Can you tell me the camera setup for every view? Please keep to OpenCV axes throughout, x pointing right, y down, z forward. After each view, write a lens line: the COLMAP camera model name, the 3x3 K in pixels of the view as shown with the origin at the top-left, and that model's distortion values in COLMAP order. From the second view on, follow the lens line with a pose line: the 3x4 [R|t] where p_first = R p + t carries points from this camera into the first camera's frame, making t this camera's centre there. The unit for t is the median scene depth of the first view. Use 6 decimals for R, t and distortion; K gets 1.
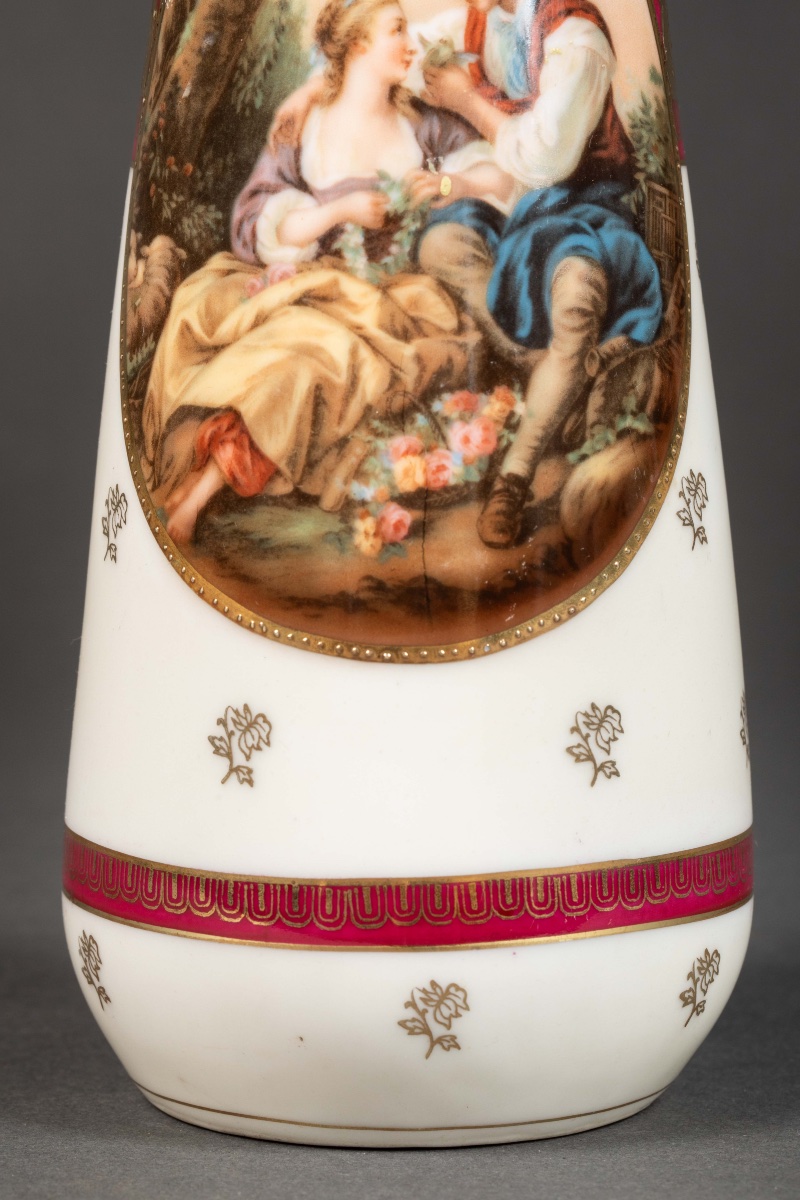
lens RADIAL K [[4310.7, 0, 442.8], [0, 4310.7, 603.9], [0, 0, 1]] dist [-0.088259, 3.276717]
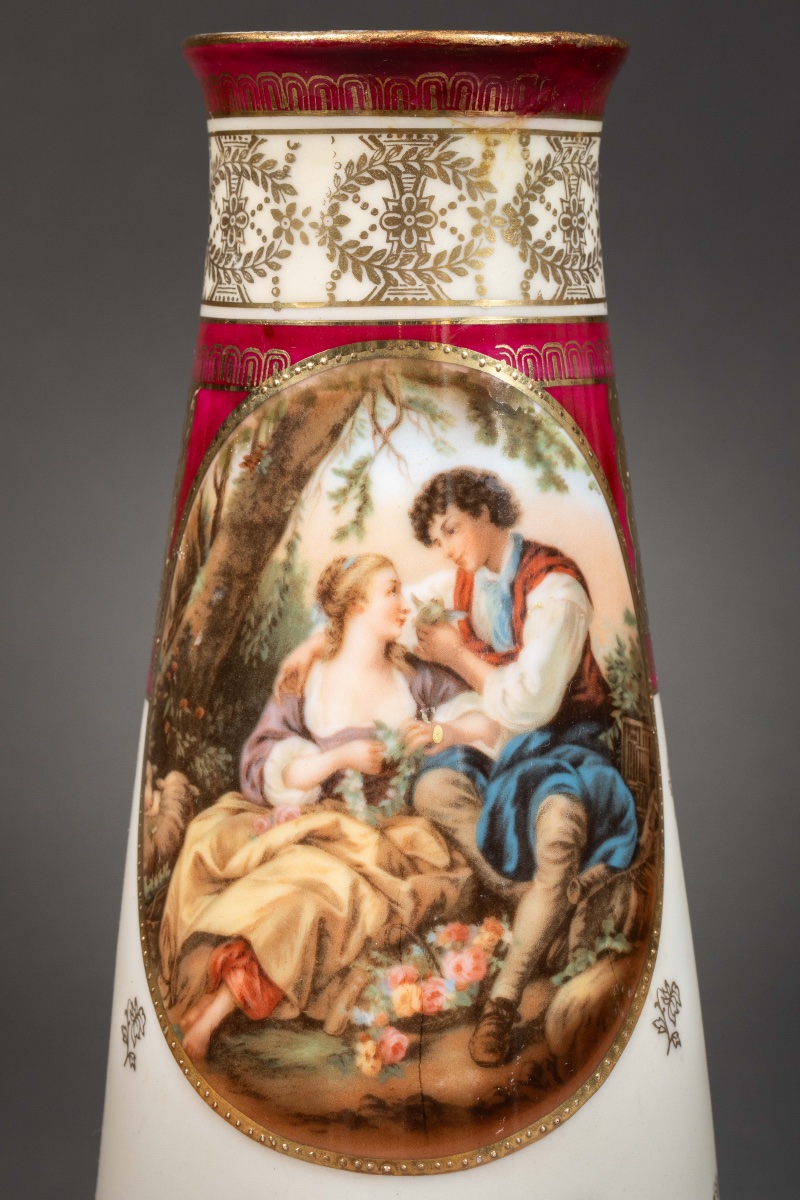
lens RADIAL K [[4310.7, 0, 442.8], [0, 4310.7, 603.9], [0, 0, 1]] dist [-0.088259, 3.276717]
pose [[0.999950, -0.007970, 0.006043, -0.004339], [0.008152, 0.999495, -0.030716, -0.096076], [-0.005795, 0.030764, 0.999510, -0.088559]]
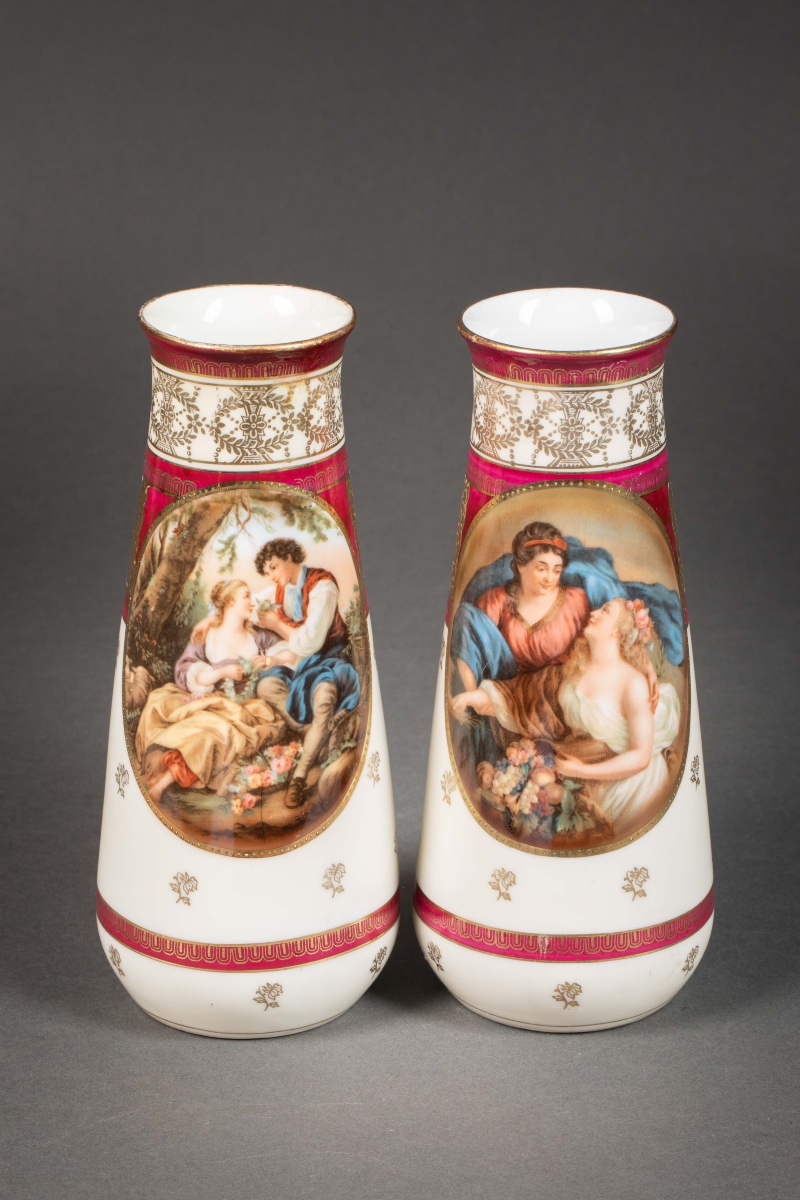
lens RADIAL K [[4310.7, 0, 442.8], [0, 4310.7, 603.9], [0, 0, 1]] dist [-0.088259, 3.276717]
pose [[0.995976, -0.025558, 0.085901, -0.104617], [0.002964, 0.967342, 0.253456, -0.716351], [-0.089573, -0.252182, 0.963525, -1.247365]]
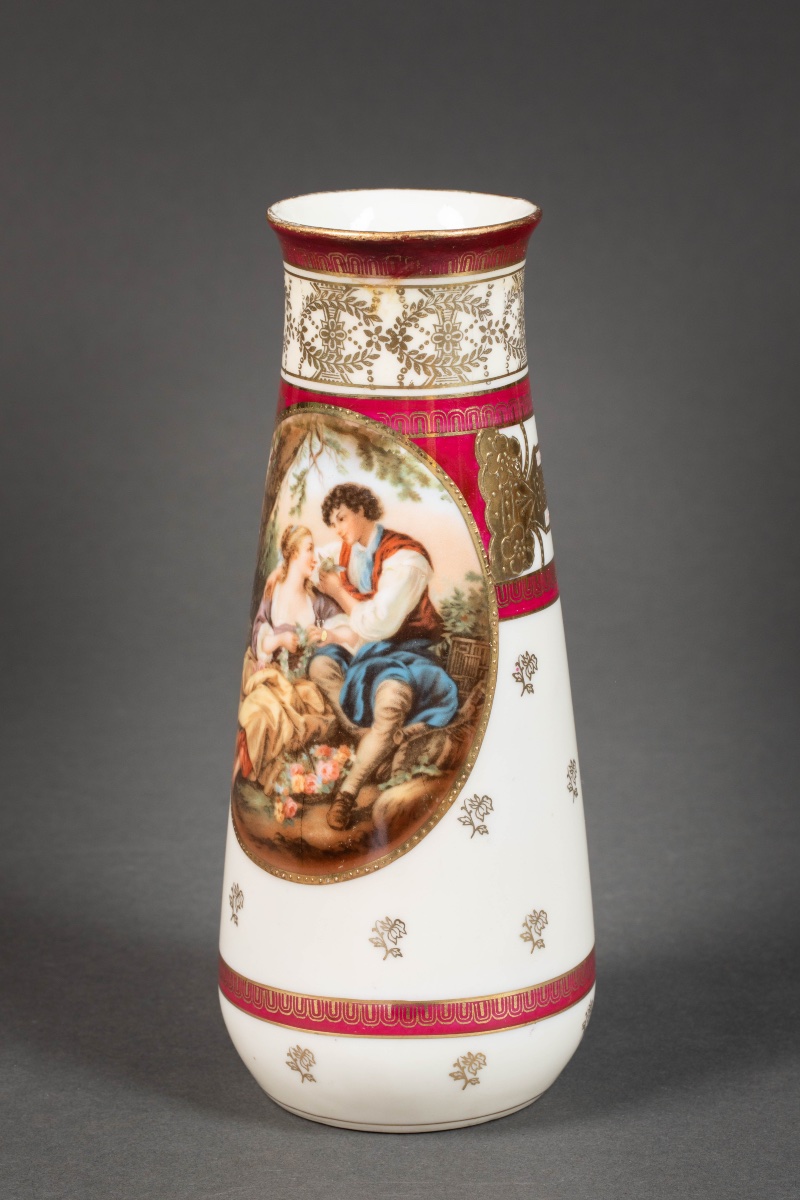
lens RADIAL K [[4310.7, 0, 442.8], [0, 4310.7, 603.9], [0, 0, 1]] dist [-0.088259, 3.276717]
pose [[0.783305, 0.150076, -0.603250, 1.160575], [-0.059132, 0.984008, 0.168021, -0.425655], [0.618819, -0.095940, 0.779653, -0.420769]]
